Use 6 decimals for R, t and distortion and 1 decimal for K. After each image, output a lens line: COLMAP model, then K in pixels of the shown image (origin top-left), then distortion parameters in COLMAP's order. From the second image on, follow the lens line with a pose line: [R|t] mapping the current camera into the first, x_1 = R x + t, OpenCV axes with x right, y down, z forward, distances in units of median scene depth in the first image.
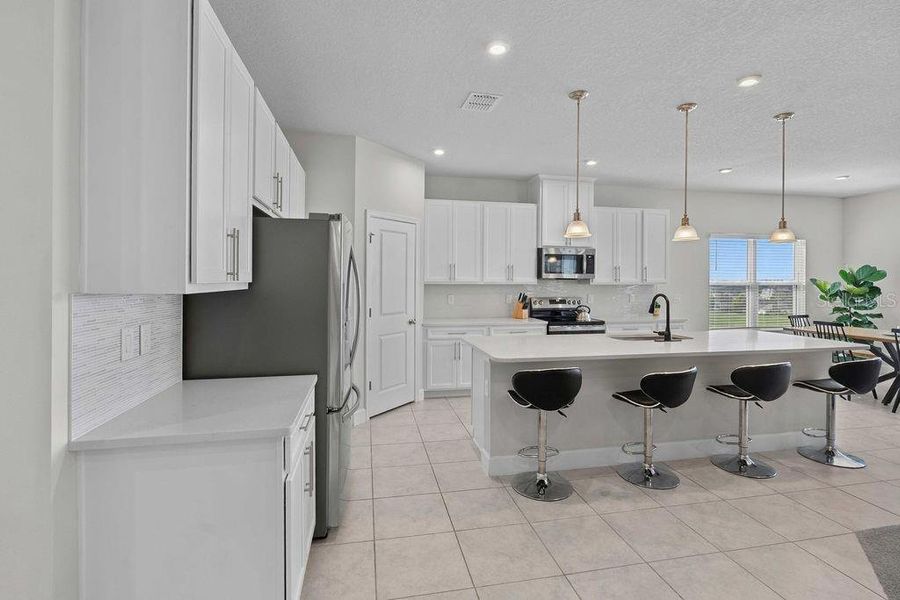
lens RADIAL K [[411.1, 0, 447.0], [0, 411.1, 283.8], [0, 0, 1]] dist [-0.004692, 0.001393]
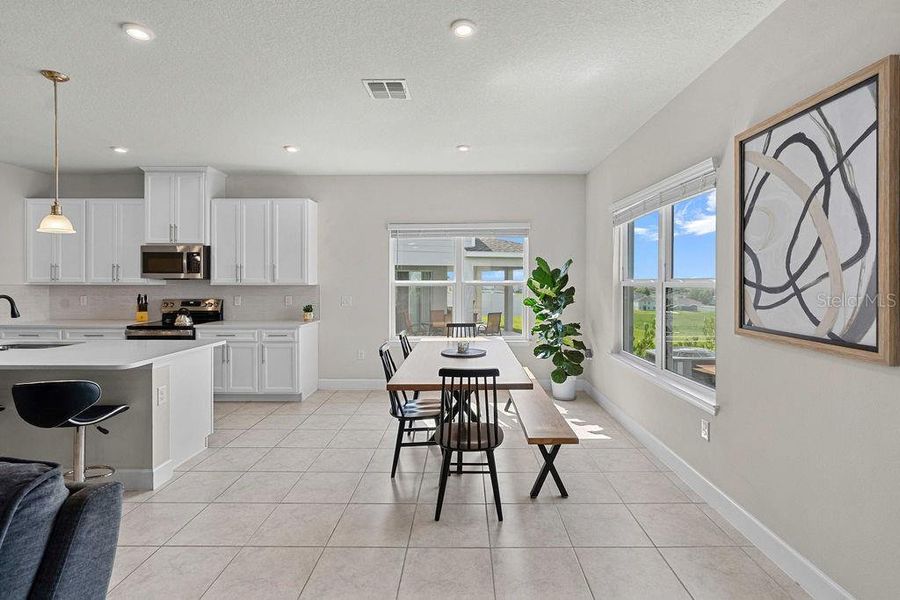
lens RADIAL K [[418.1, 0, 471.5], [0, 418.1, 283.6], [0, 0, 1]] dist [-0.005044, 0.001245]
pose [[0.979248, -0.001266, -0.202662, 1.256670], [0.000698, 0.999996, -0.002872, 0.001570], [0.202665, 0.002671, 0.979245, 0.245750]]
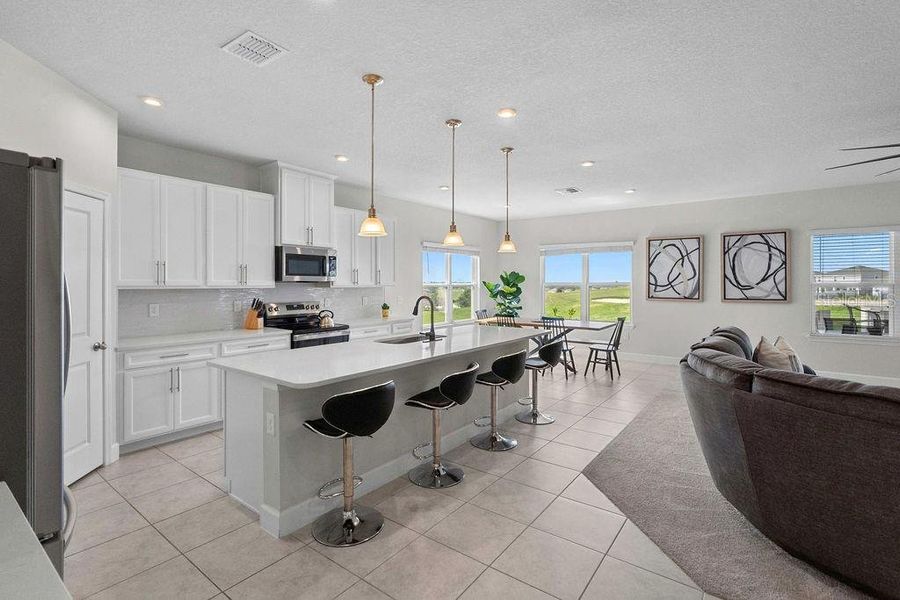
lens RADIAL K [[418.1, 0, 439.8], [0, 418.1, 285.1], [0, 0, 1]] dist [-0.005044, 0.001245]
pose [[0.754818, -0.005813, 0.655908, -0.105759], [0.008464, 0.999964, -0.000877, -0.001570], [-0.655880, 0.006214, 0.754840, 0.123397]]
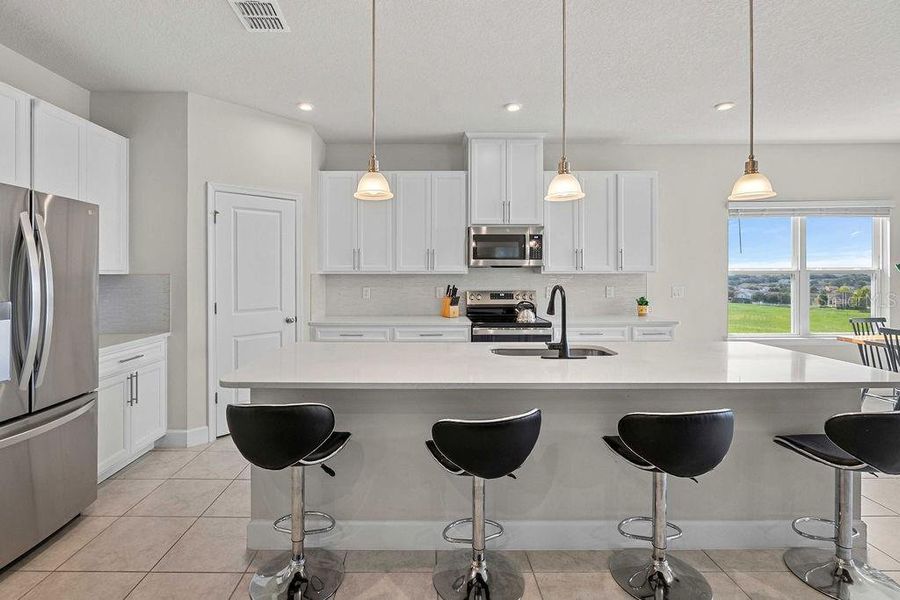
lens RADIAL K [[418.1, 0, 423.0], [0, 418.1, 279.5], [0, 0, 1]] dist [-0.005044, 0.001245]
pose [[0.982064, -0.002991, -0.188523, 0.318385], [0.003927, 0.999982, 0.004593, 0.008644], [0.188506, -0.005251, 0.982058, 0.223588]]
